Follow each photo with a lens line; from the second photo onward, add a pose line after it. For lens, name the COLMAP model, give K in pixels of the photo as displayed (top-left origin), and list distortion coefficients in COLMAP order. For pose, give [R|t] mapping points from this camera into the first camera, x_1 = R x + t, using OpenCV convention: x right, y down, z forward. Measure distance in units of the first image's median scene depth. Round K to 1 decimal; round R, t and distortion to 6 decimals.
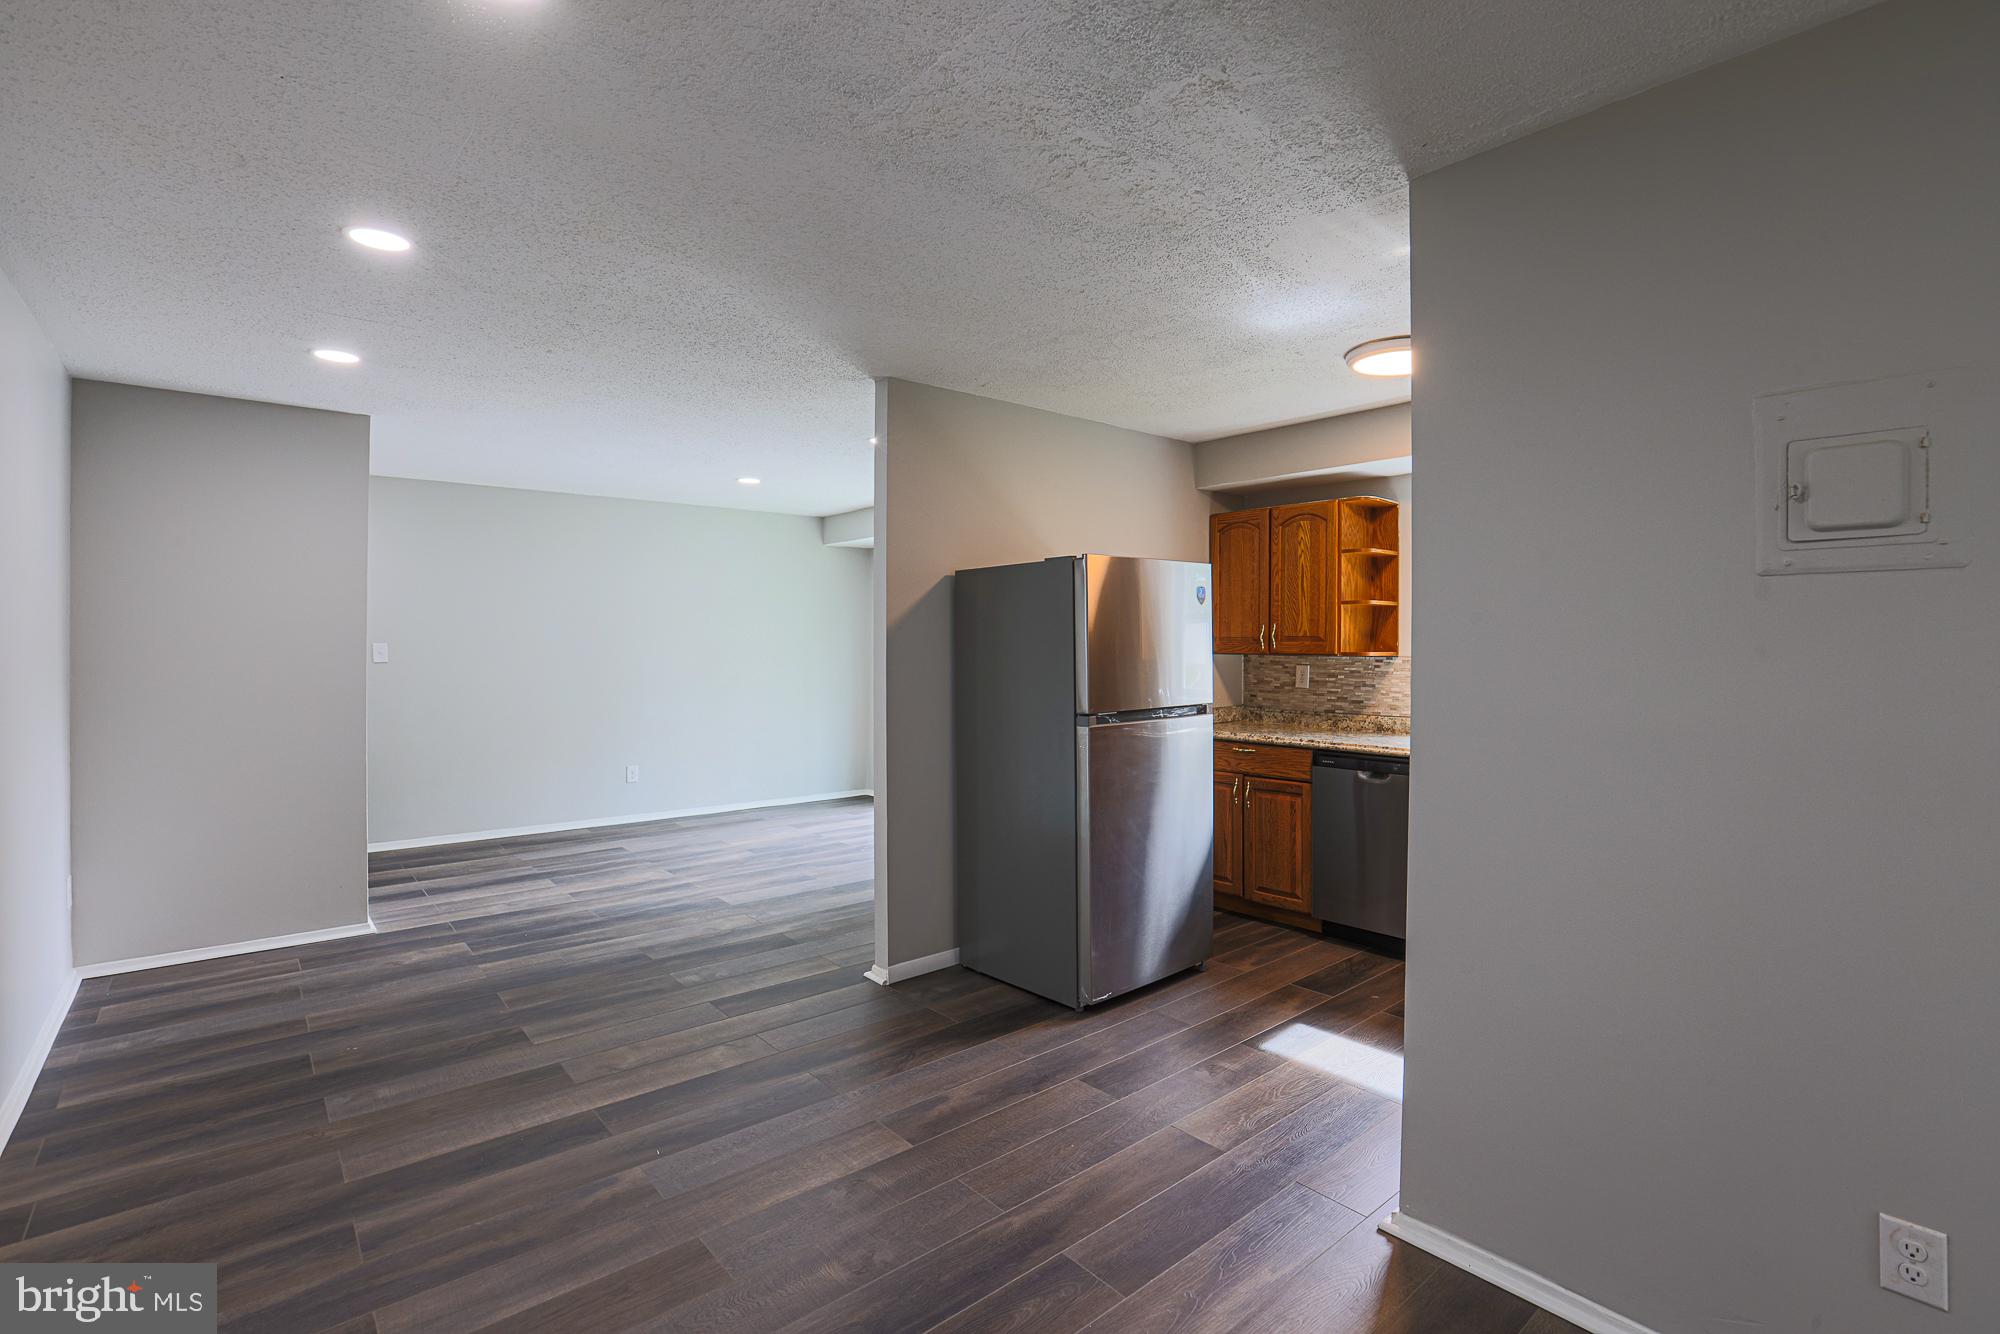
lens RADIAL K [[922.2, 0, 991.1], [0, 922.2, 648.5], [0, 0, 1]] dist [-0.051237, 0.018490]
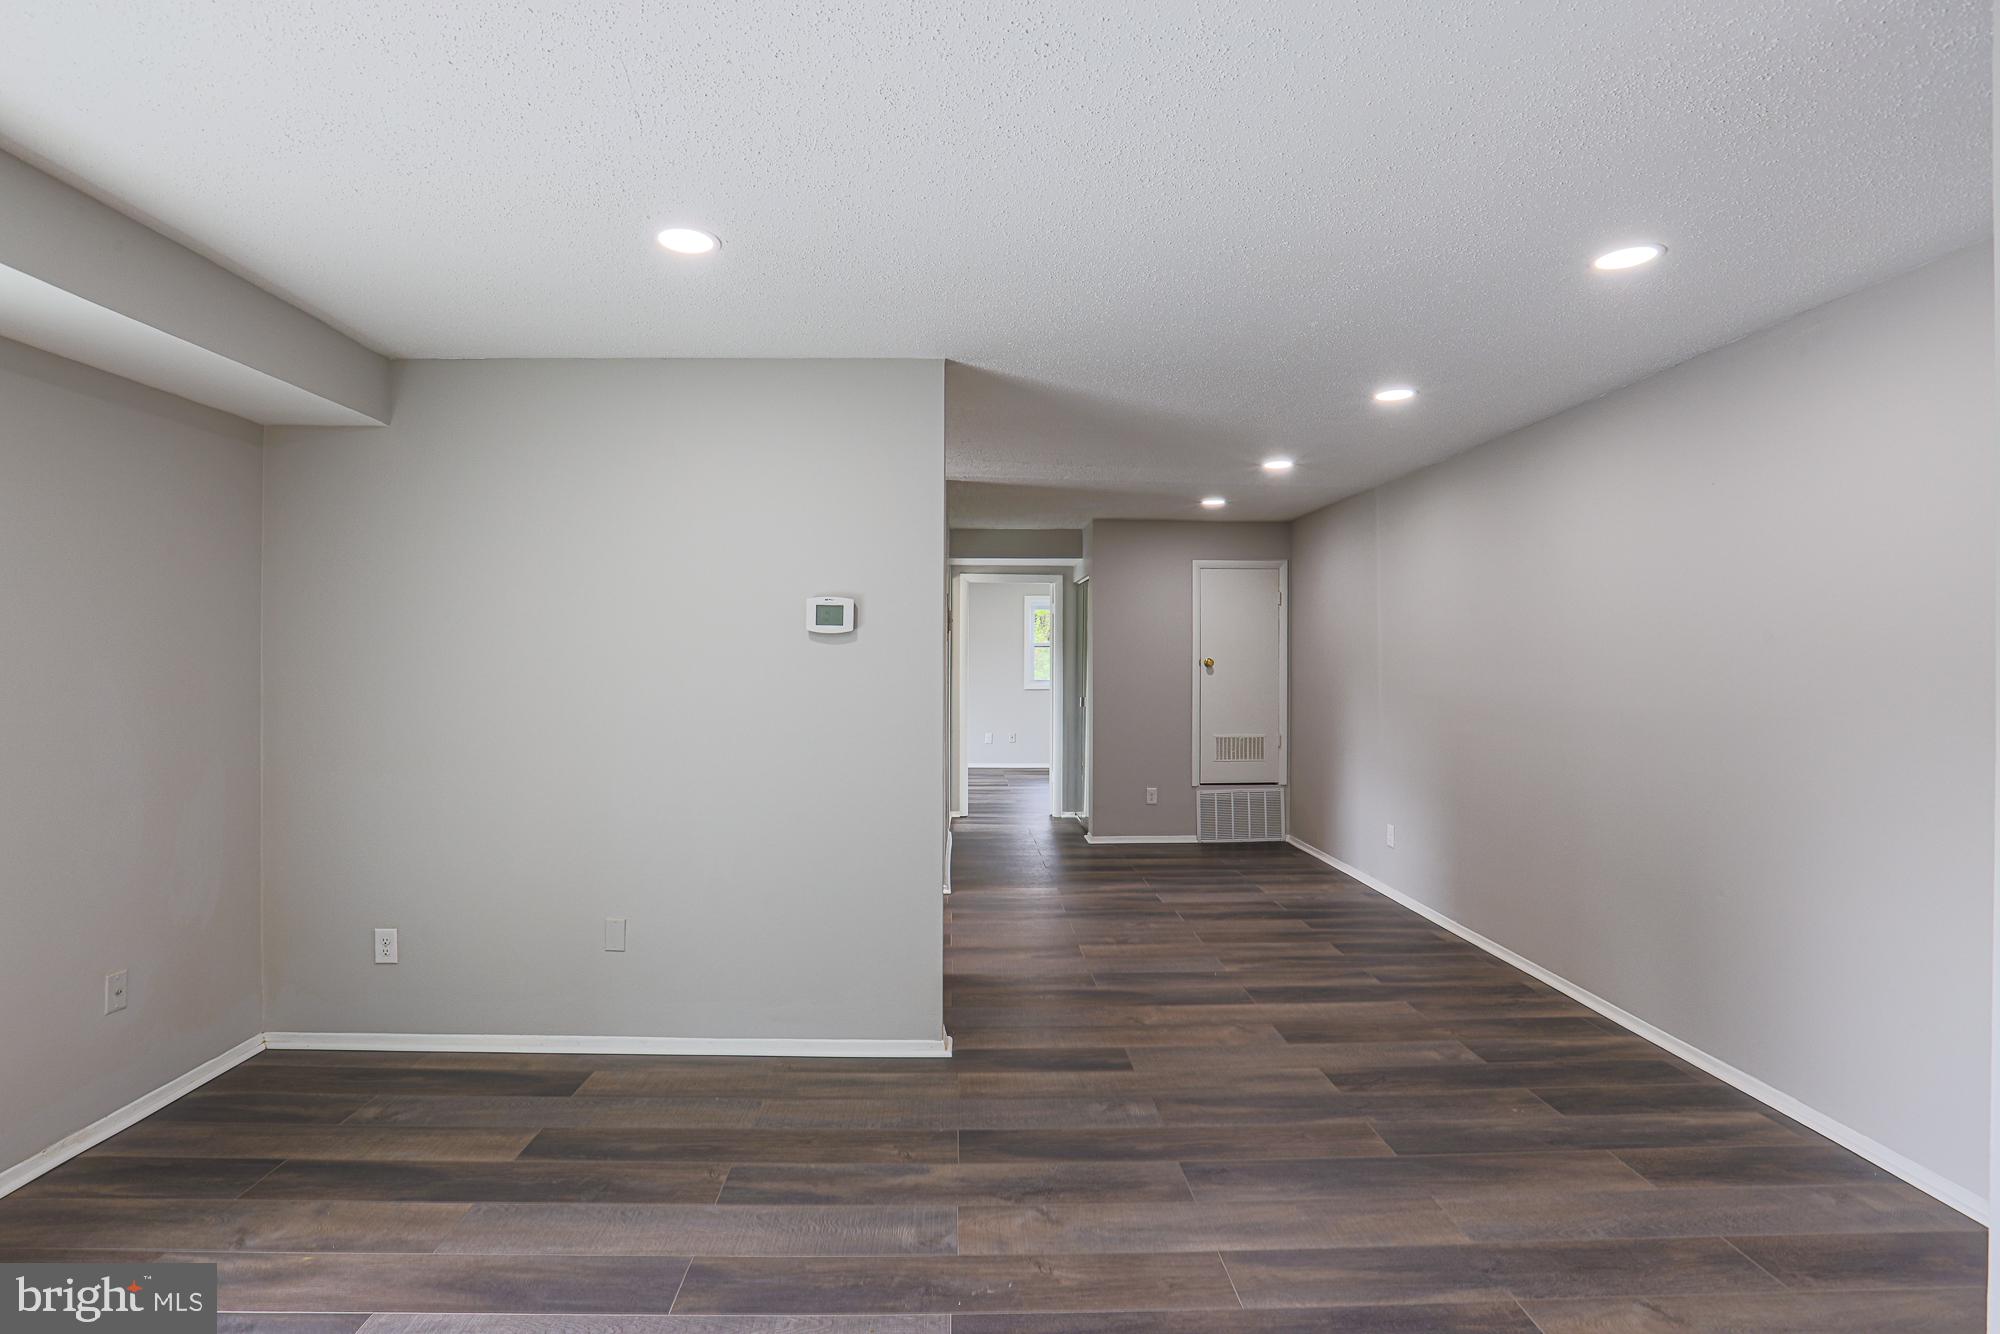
lens RADIAL K [[922.2, 0, 972.1], [0, 922.2, 658.3], [0, 0, 1]] dist [-0.051237, 0.018490]
pose [[-0.777772, -0.002861, 0.628540, -0.666985], [0.001051, 0.999982, 0.005853, -0.014785], [-0.628546, 0.005213, -0.777755, 1.606844]]
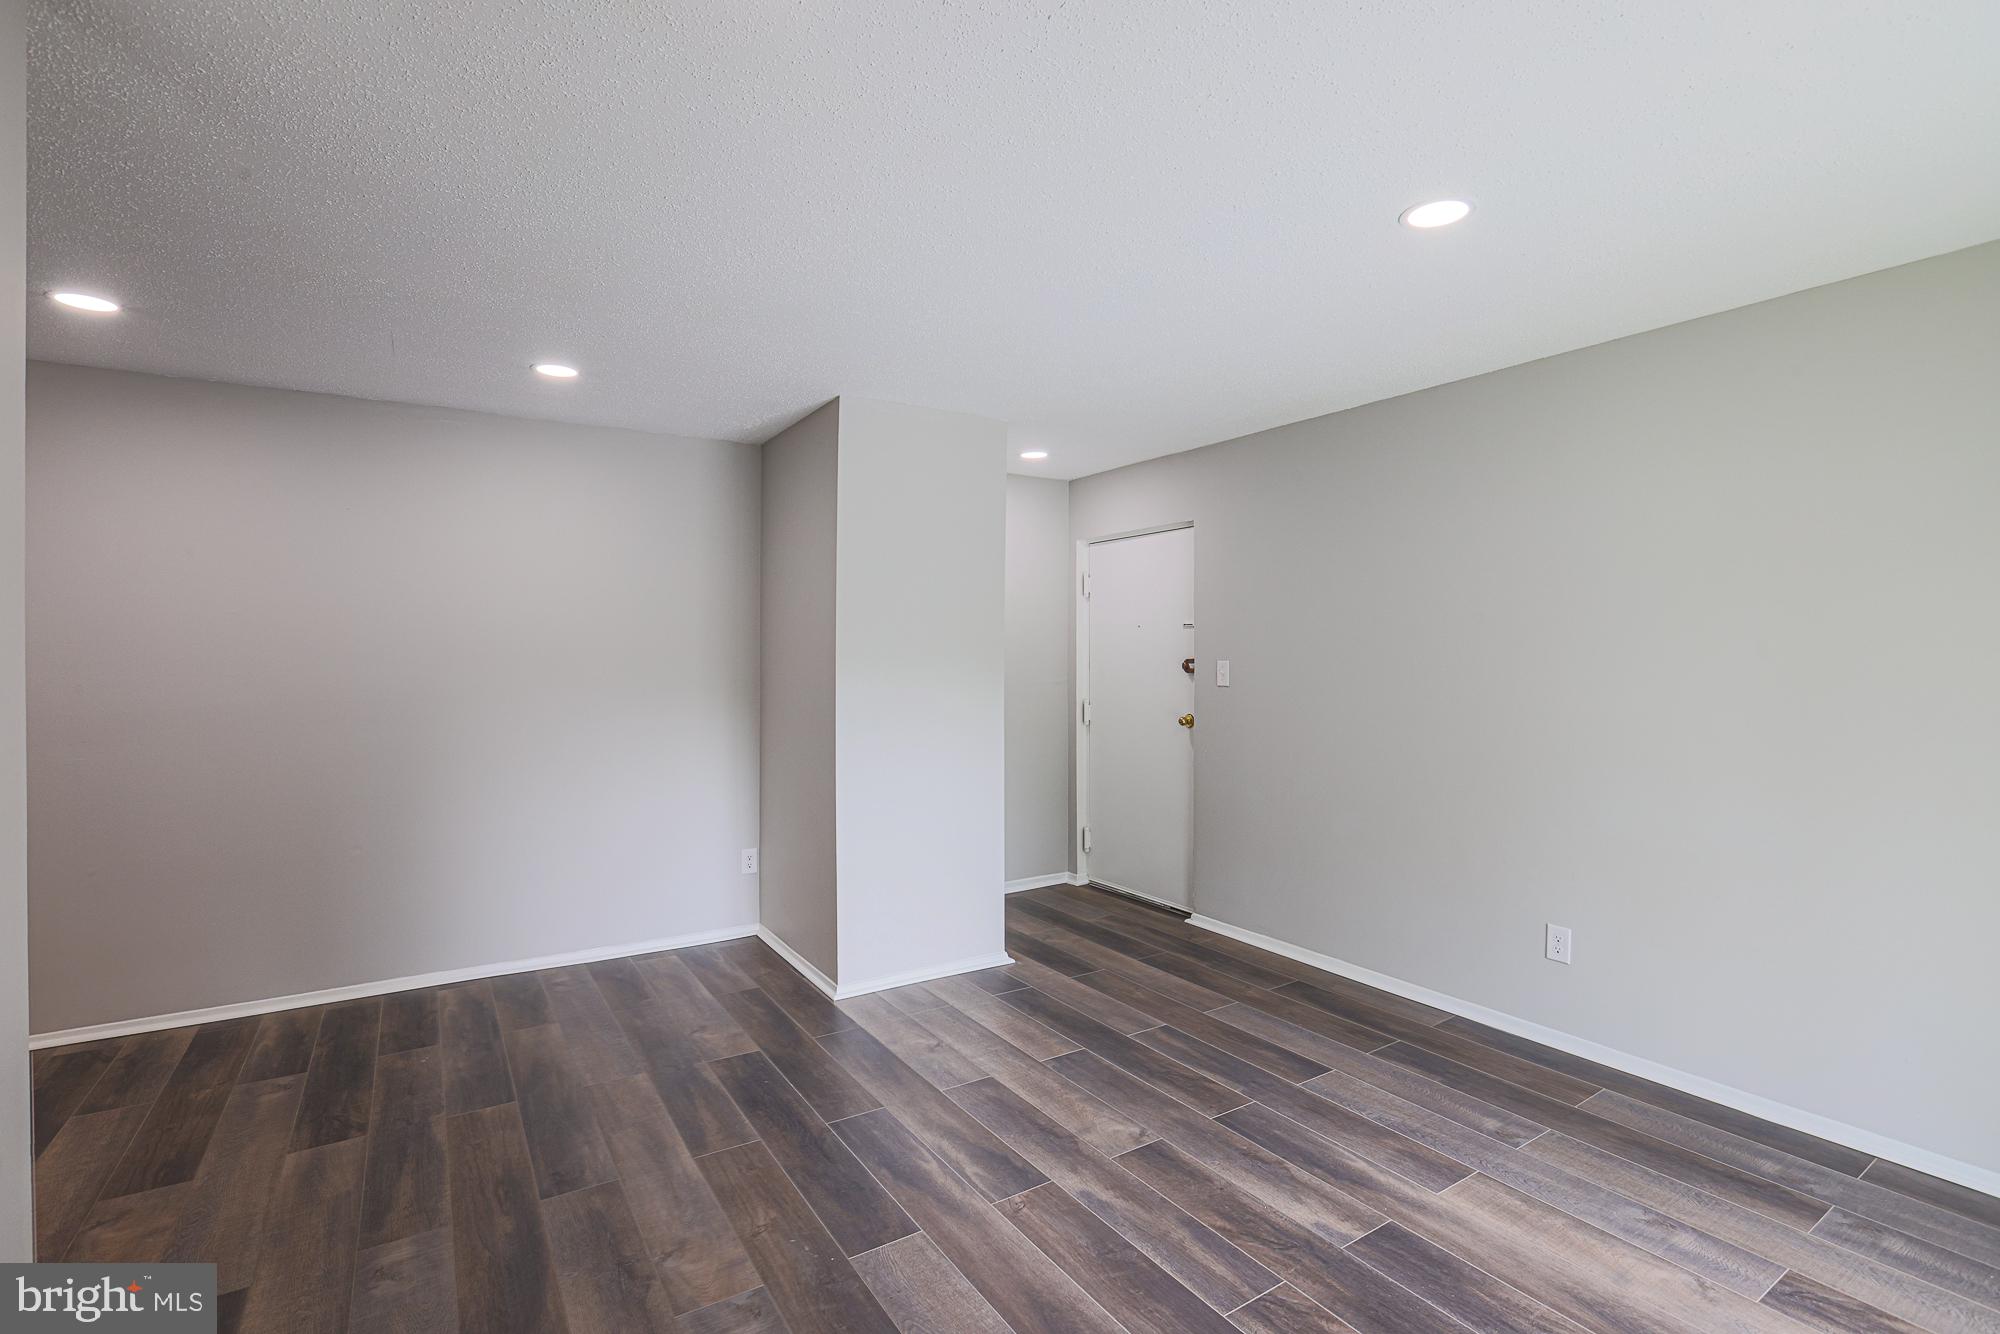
lens RADIAL K [[922.2, 0, 1014.6], [0, 922.2, 657.5], [0, 0, 1]] dist [-0.051237, 0.018490]
pose [[-0.117744, 0.001307, -0.993043, 0.171885], [-0.006057, 0.999980, 0.002034, -0.012658], [0.993026, 0.006255, -0.117733, 1.392042]]
